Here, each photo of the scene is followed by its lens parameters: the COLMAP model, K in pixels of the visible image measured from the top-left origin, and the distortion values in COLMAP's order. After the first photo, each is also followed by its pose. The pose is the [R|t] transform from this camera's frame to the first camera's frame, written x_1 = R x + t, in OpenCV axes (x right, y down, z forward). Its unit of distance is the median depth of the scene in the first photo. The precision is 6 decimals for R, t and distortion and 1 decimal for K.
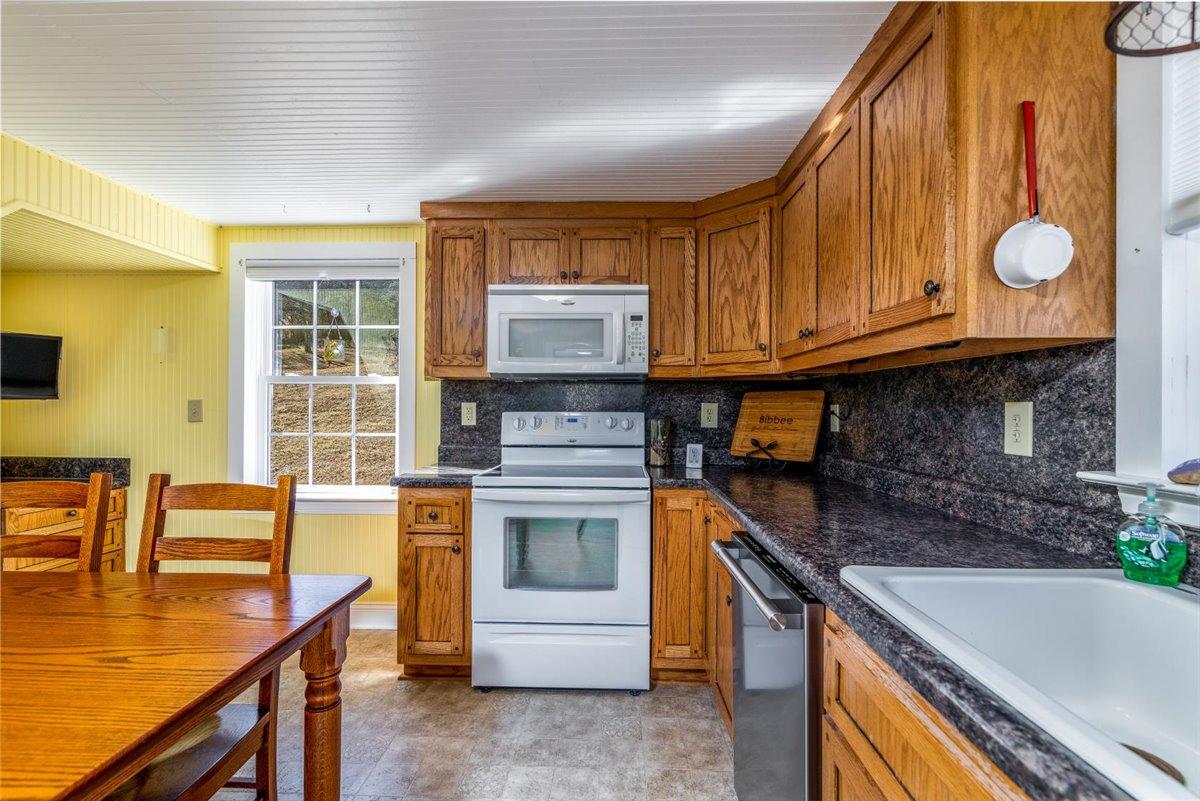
lens RADIAL K [[543.3, 0, 604.1], [0, 543.3, 404.2], [0, 0, 1]] dist [0.000703, -0.000868]
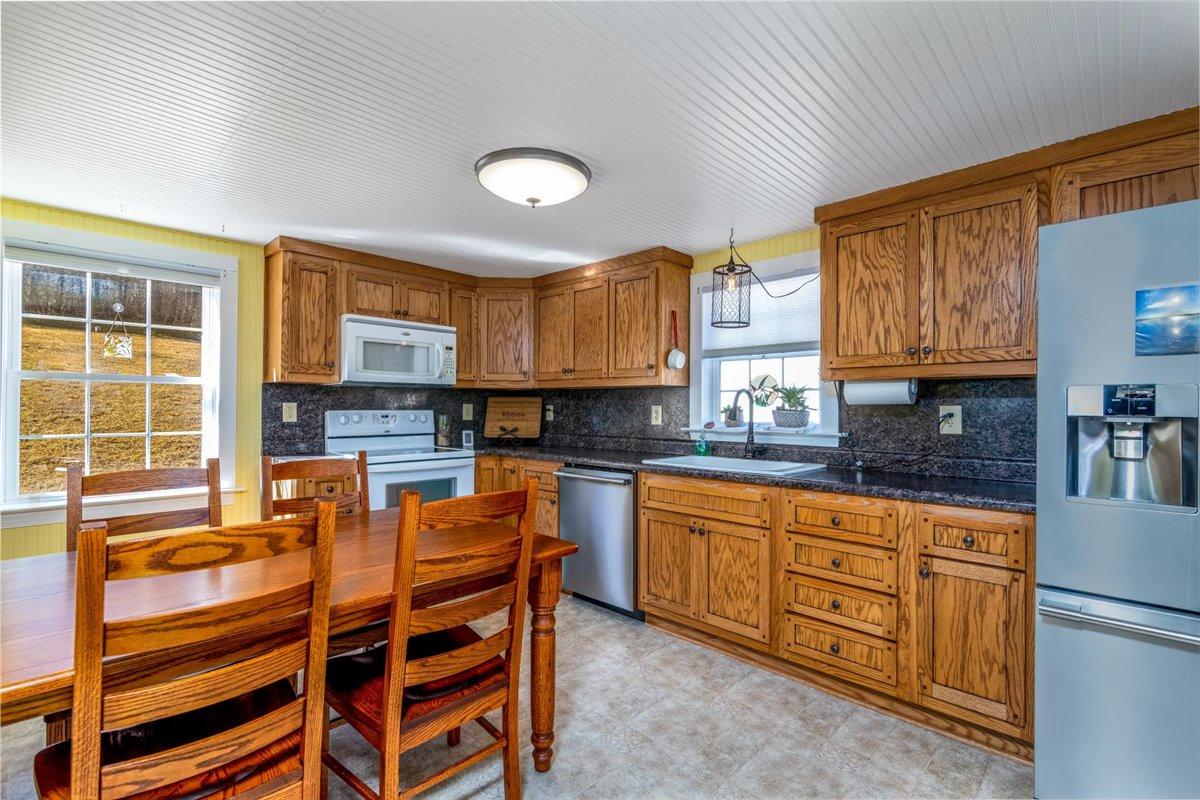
lens RADIAL K [[543.3, 0, 606.0], [0, 543.3, 403.9], [0, 0, 1]] dist [0.000703, -0.000868]
pose [[0.674684, 0.003646, 0.738098, -0.740565], [-0.006258, 0.999980, 0.000780, -0.006484], [-0.738080, -0.005145, 0.674693, -0.341608]]
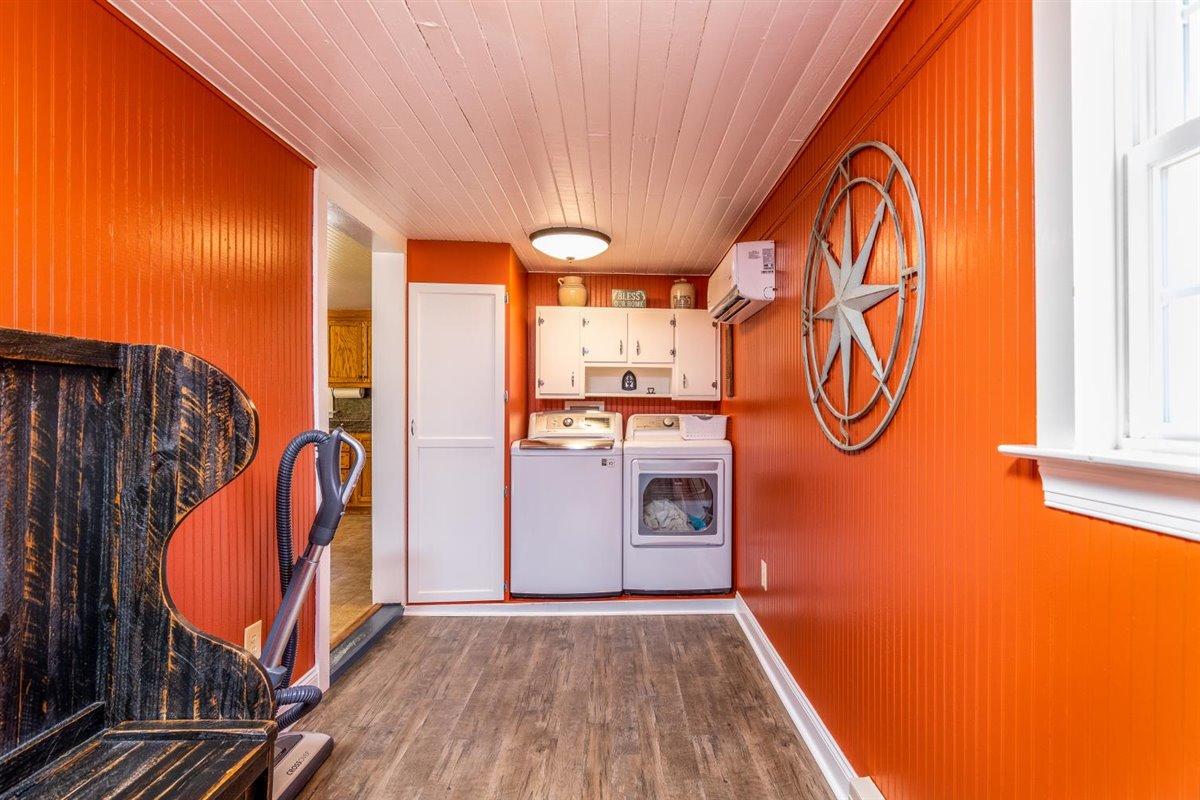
lens RADIAL K [[543.3, 0, 600.0], [0, 543.3, 398.6], [0, 0, 1]] dist [0.000703, -0.000868]
pose [[-0.078423, -0.001733, 0.996919, -2.065106], [-0.008662, 0.999962, 0.001057, -0.017857], [-0.996883, -0.008552, -0.078435, -0.927954]]
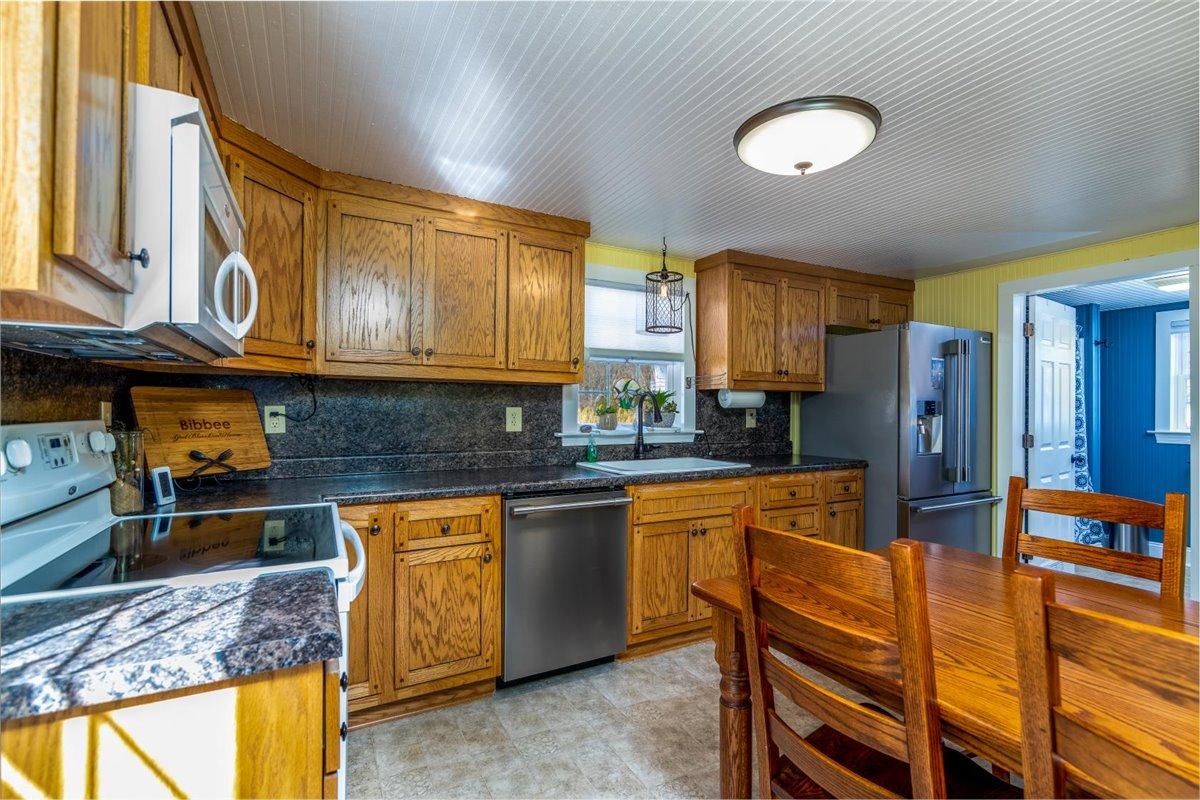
lens RADIAL K [[543.3, 0, 603.9], [0, 543.3, 403.8], [0, 0, 1]] dist [0.000703, -0.000868]
pose [[-0.500118, 0.001886, 0.865955, -0.677271], [-0.012328, 0.999881, -0.009297, -0.001087], [-0.865869, -0.015325, -0.500035, 0.915730]]
